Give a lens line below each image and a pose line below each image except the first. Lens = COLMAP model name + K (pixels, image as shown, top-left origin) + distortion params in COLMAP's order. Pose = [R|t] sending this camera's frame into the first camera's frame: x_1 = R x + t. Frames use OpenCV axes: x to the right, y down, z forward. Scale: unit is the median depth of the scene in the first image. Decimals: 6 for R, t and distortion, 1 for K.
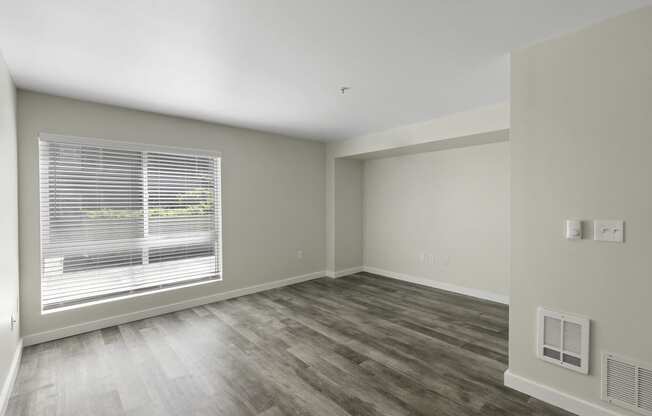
lens RADIAL K [[297.9, 0, 330.6], [0, 297.9, 205.9], [0, 0, 1]] dist [0.015579, 0.000452]
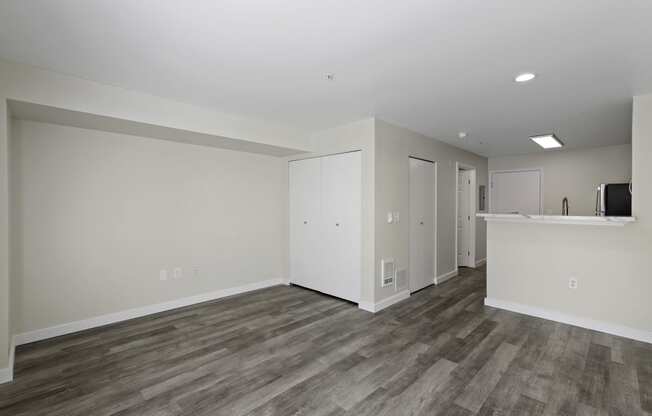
lens RADIAL K [[297.9, 0, 329.4], [0, 297.9, 206.2], [0, 0, 1]] dist [0.015579, 0.000452]
pose [[-0.075263, -0.001547, 0.997163, -0.727789], [0.006974, 0.999974, 0.002077, -0.006056], [-0.997139, 0.007111, -0.075250, 0.929018]]
